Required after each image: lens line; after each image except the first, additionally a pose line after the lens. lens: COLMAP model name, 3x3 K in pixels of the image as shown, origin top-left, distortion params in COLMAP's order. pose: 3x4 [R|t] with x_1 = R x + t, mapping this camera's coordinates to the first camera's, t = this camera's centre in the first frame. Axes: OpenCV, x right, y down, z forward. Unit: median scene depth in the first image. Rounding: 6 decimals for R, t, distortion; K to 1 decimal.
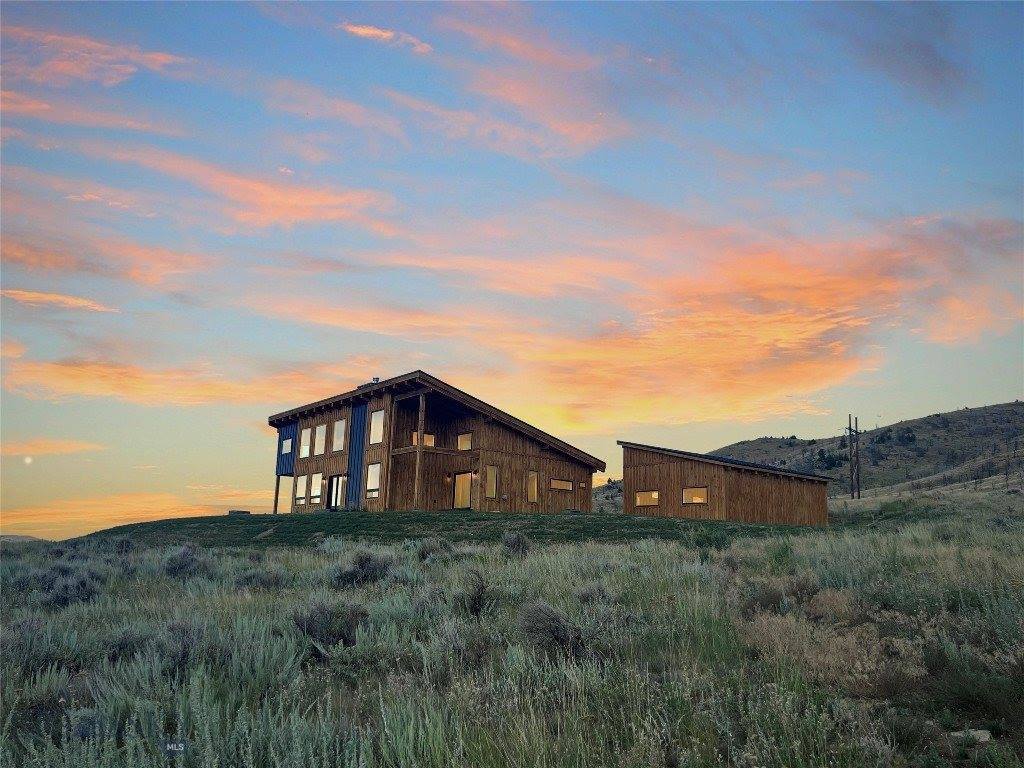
lens RADIAL K [[735.3, 0, 533.9], [0, 735.3, 407.7], [0, 0, 1]] dist [0.074711, -0.108220]
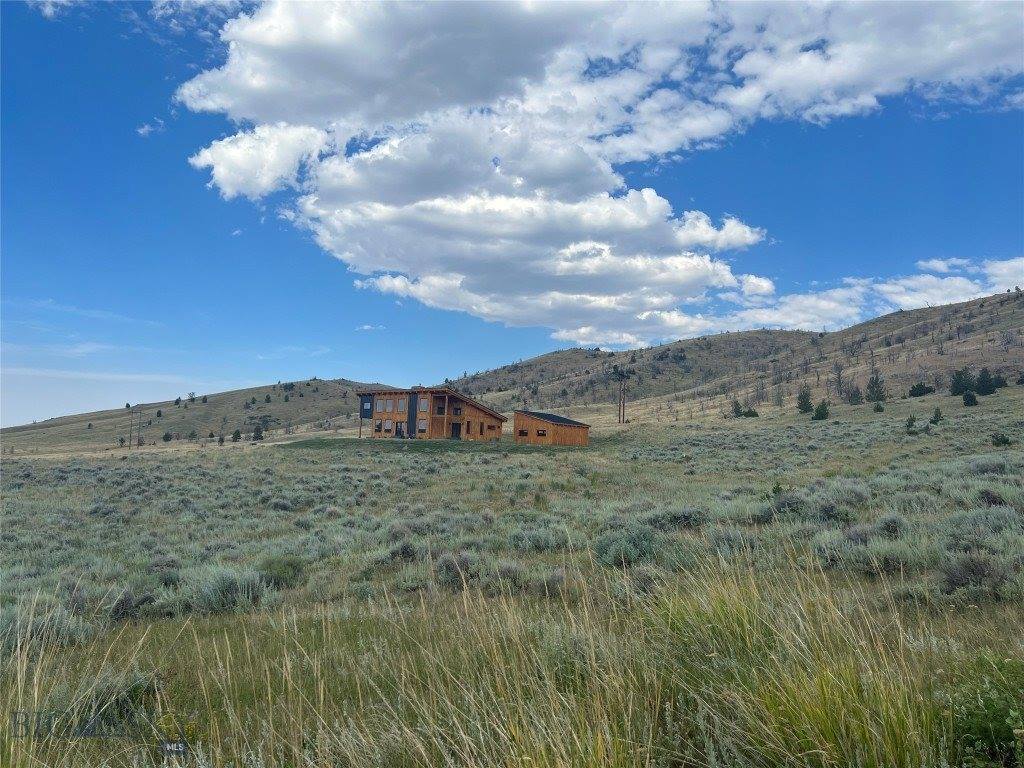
lens RADIAL K [[735.3, 0, 533.9], [0, 735.3, 407.7], [0, 0, 1]] dist [0.074711, -0.108220]
pose [[0.969113, 0.018190, 0.245946, -0.053662], [-0.054057, 0.988692, 0.139881, -0.039182], [-0.240621, -0.148855, 0.959137, -0.177102]]
